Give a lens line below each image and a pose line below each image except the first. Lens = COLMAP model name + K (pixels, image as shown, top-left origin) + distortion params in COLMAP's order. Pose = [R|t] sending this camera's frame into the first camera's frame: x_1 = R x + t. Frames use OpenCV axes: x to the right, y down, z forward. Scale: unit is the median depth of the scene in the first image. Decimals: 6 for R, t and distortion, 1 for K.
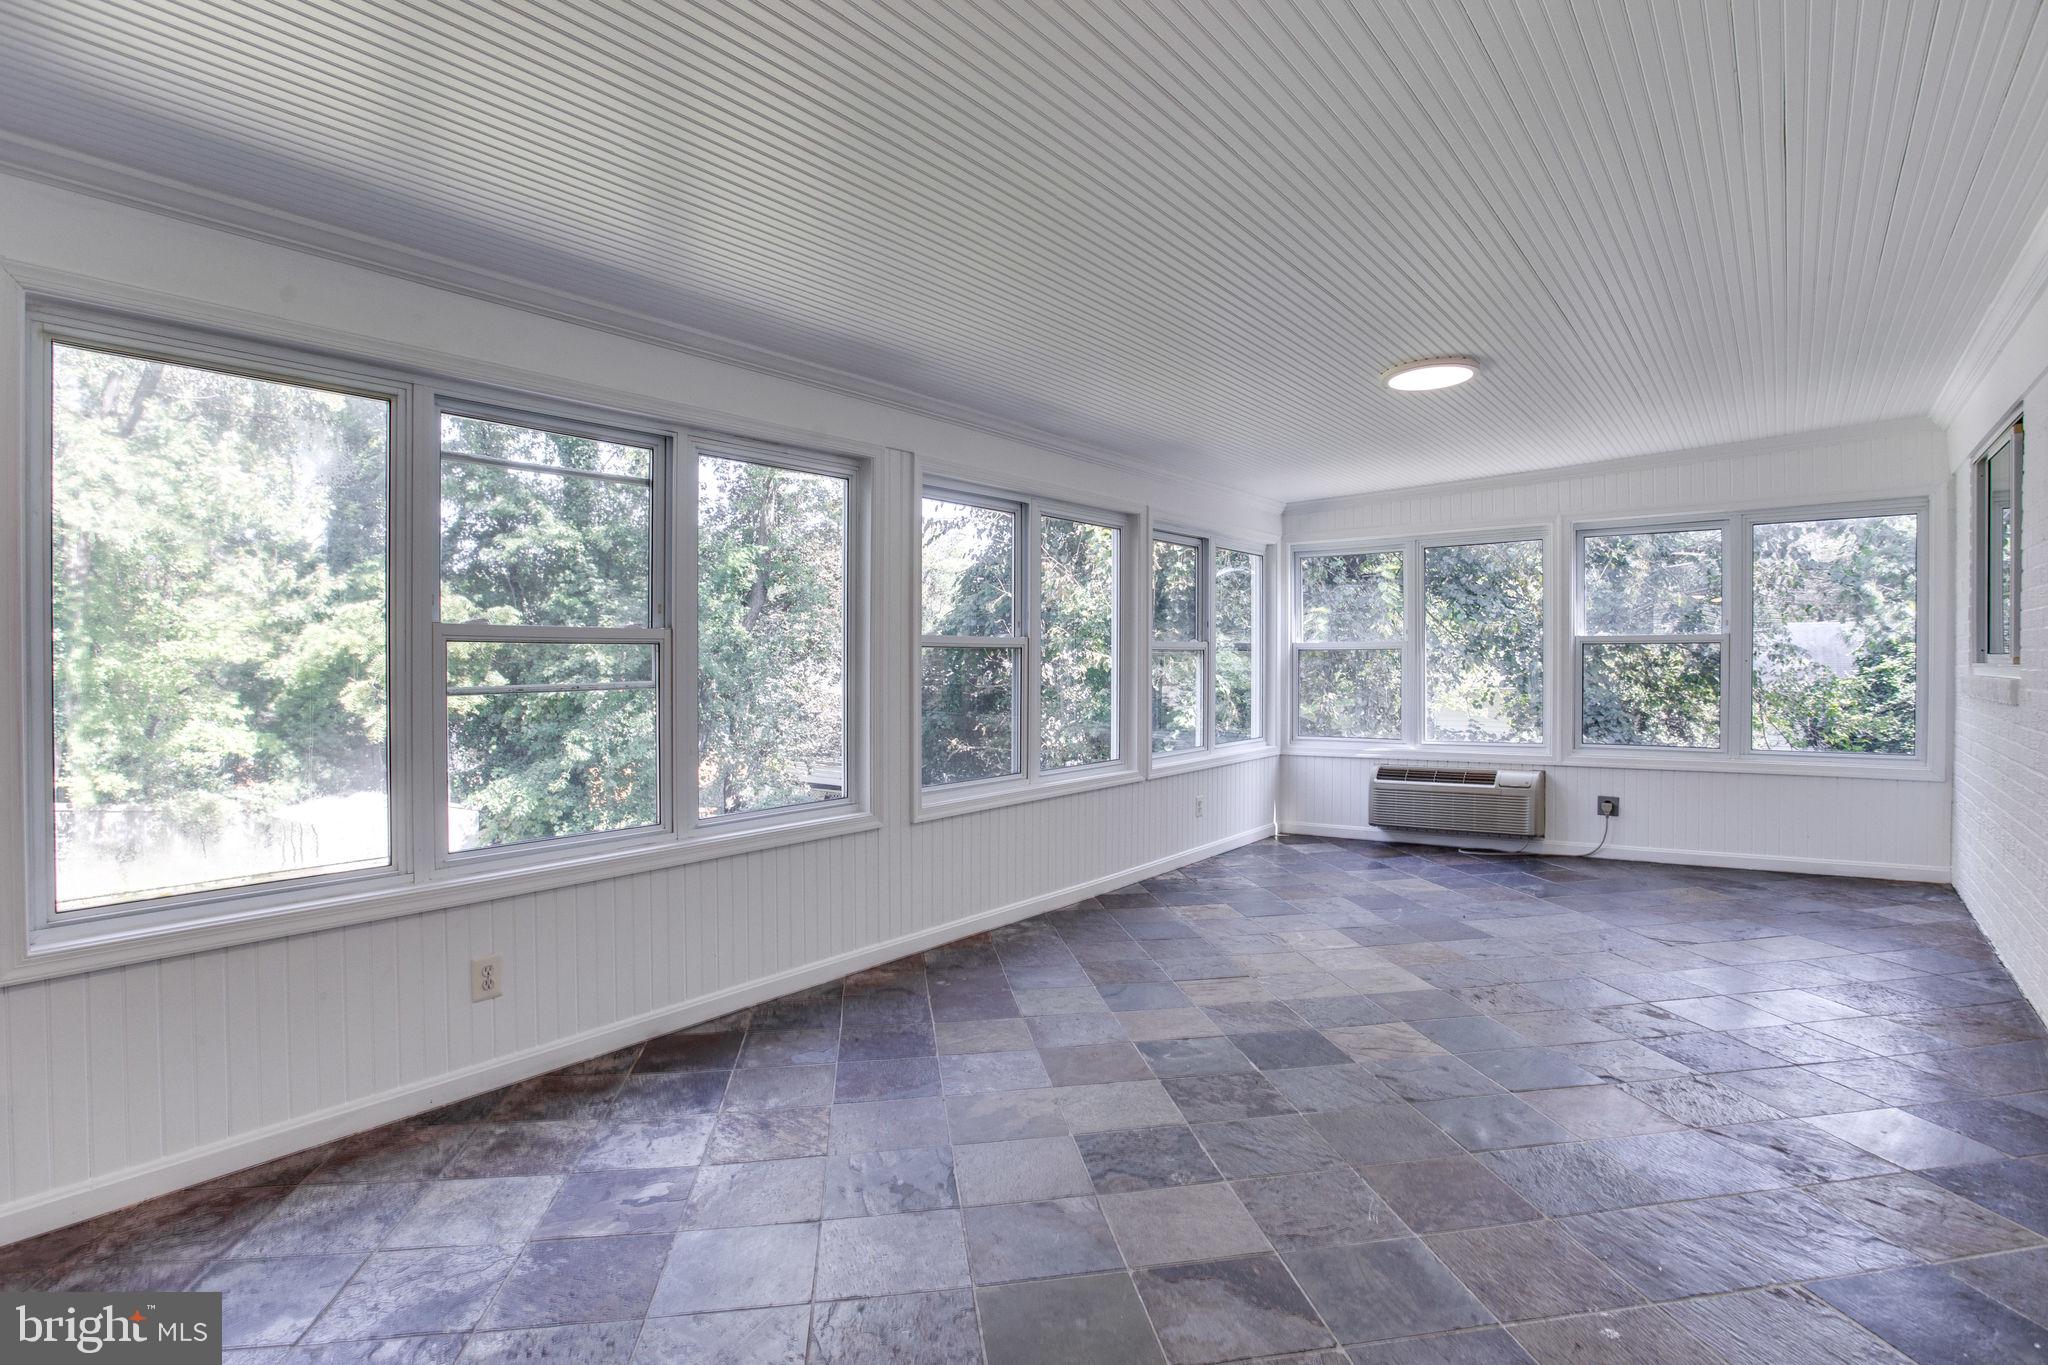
lens RADIAL K [[986.4, 0, 1035.0], [0, 986.4, 675.5], [0, 0, 1]] dist [-0.039632, 0.025952]
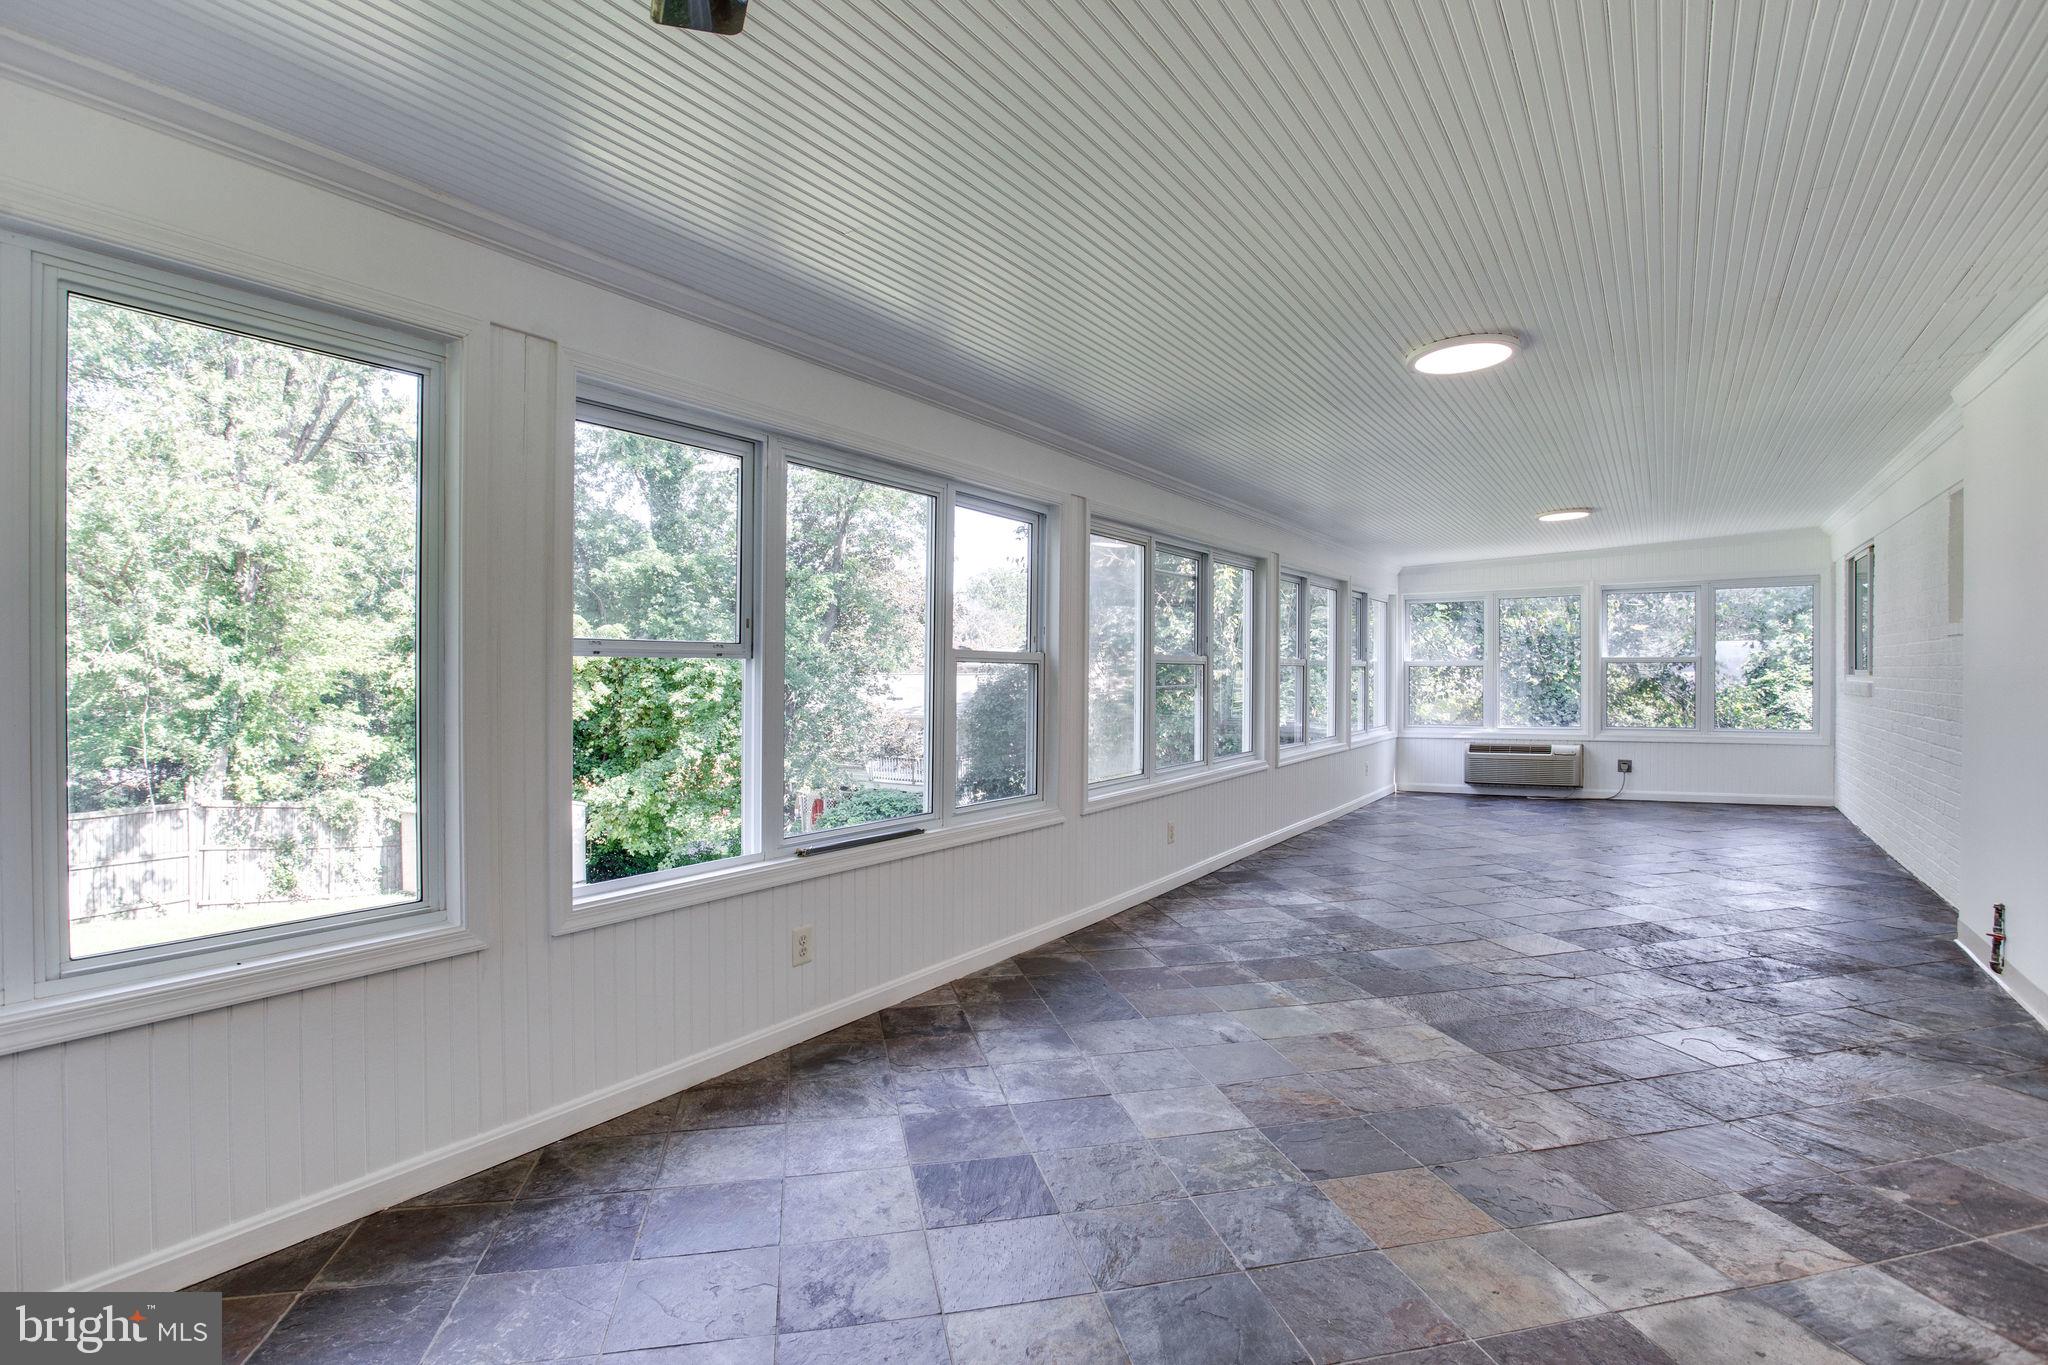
lens RADIAL K [[962.7, 0, 1024.0], [0, 962.7, 682.5], [0, 0, 1]] dist [-0.003424, 0.000297]
pose [[0.997433, -0.000157, 0.071606, -0.416356], [0.000541, 0.999986, -0.005338, 0.006108], [-0.071604, 0.005363, 0.997419, -0.404691]]
